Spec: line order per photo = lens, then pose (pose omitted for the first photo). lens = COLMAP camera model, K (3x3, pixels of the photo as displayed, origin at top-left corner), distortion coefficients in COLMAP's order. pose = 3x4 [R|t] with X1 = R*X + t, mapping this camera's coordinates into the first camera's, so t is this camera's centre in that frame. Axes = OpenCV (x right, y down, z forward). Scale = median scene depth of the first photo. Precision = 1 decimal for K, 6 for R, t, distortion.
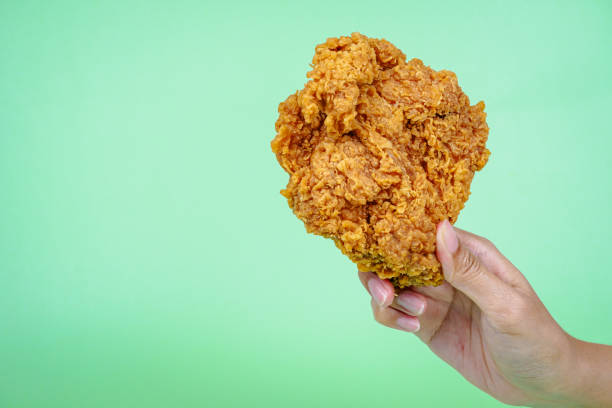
lens RADIAL K [[748.6, 0, 306.0], [0, 748.6, 204.0], [0, 0, 1]] dist [0.009204, -0.002553]
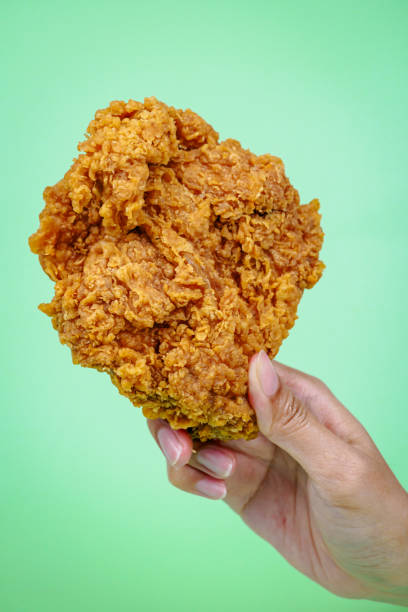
lens RADIAL K [[748.6, 0, 204.0], [0, 748.6, 306.0], [0, 0, 1]] dist [0.009204, -0.002553]
pose [[0.997387, 0.034108, 0.063684, 0.079312], [-0.031455, 0.998613, -0.042214, 0.009134], [-0.065036, 0.040101, 0.997077, 0.259635]]
